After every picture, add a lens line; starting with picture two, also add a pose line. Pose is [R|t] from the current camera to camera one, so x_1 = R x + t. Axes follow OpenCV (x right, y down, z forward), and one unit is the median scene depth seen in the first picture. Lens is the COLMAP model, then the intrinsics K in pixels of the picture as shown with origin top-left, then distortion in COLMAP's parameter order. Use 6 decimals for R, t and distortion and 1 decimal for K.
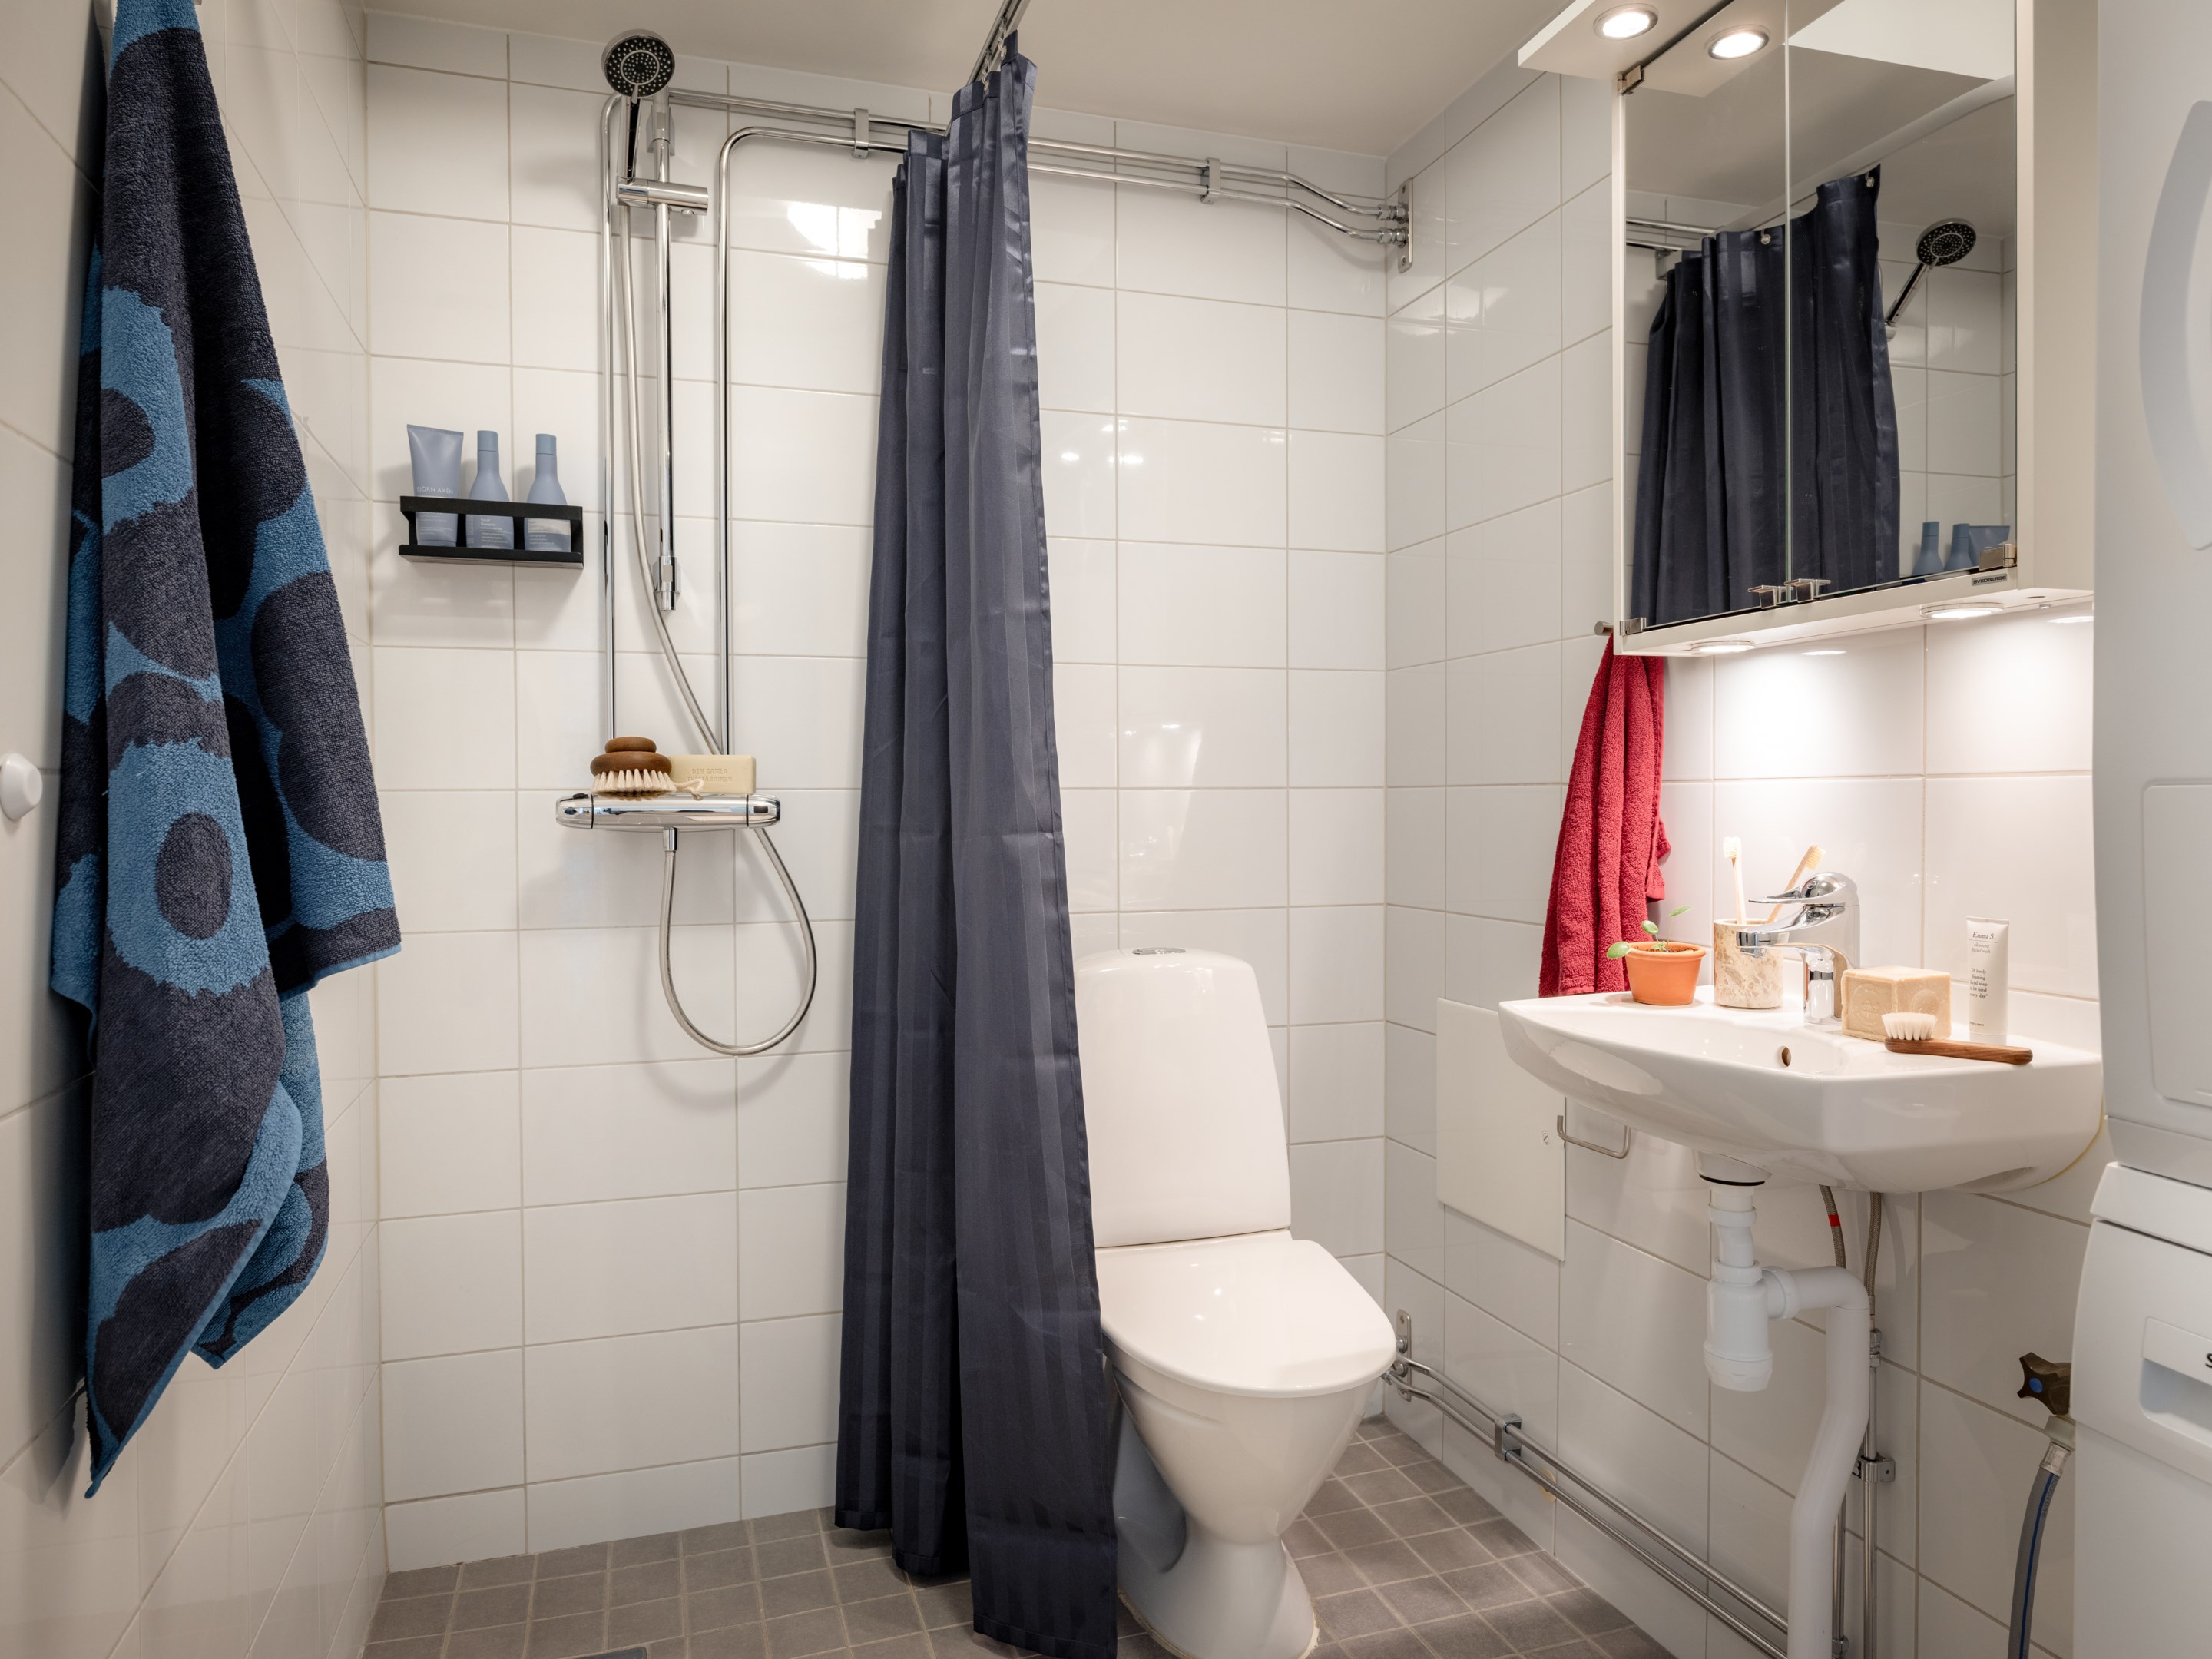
lens RADIAL K [[1439.9, 0, 1106.0], [0, 1439.9, 829.5], [0, 0, 1]] dist [0.002209, -0.005275]
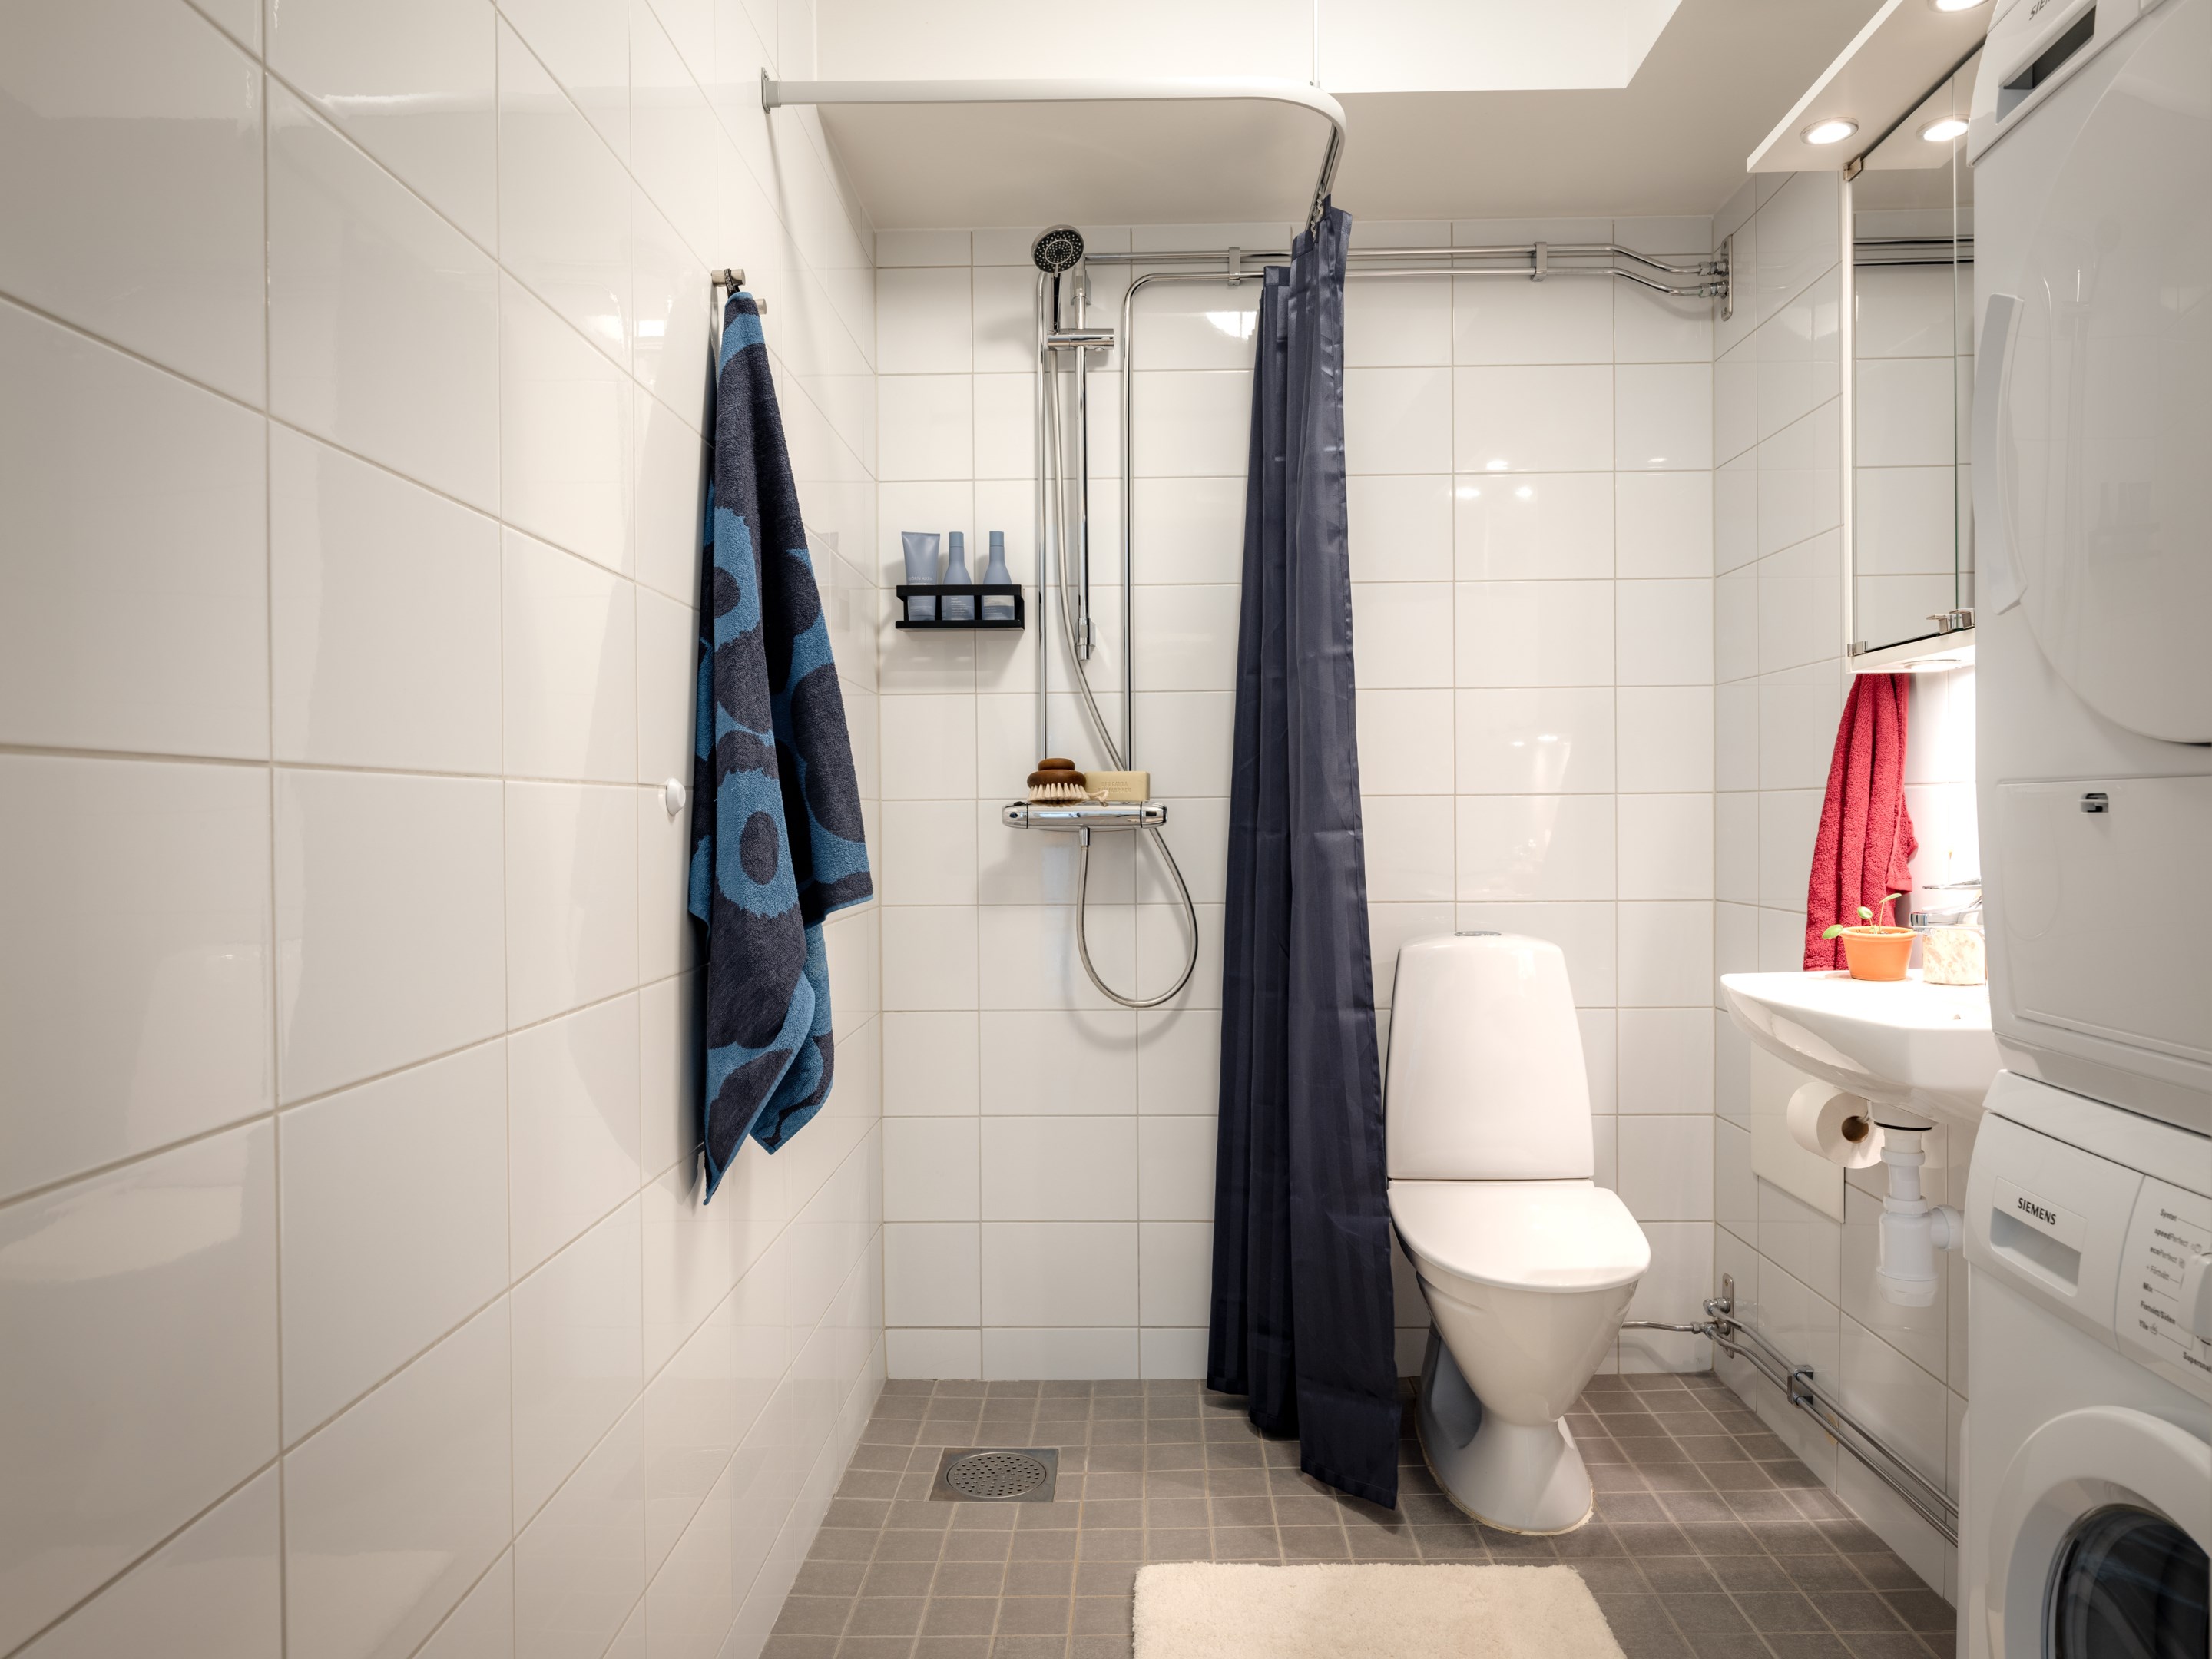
lens RADIAL K [[1472.2, 0, 1102.0], [0, 1472.2, 836.4], [0, 0, 1]] dist [0.004712, -0.002991]
pose [[0.940888, 0.002086, -0.338711, 0.186828], [-0.003280, 0.999990, -0.002952, 0.011881], [0.338702, 0.003889, 0.940886, -0.277489]]
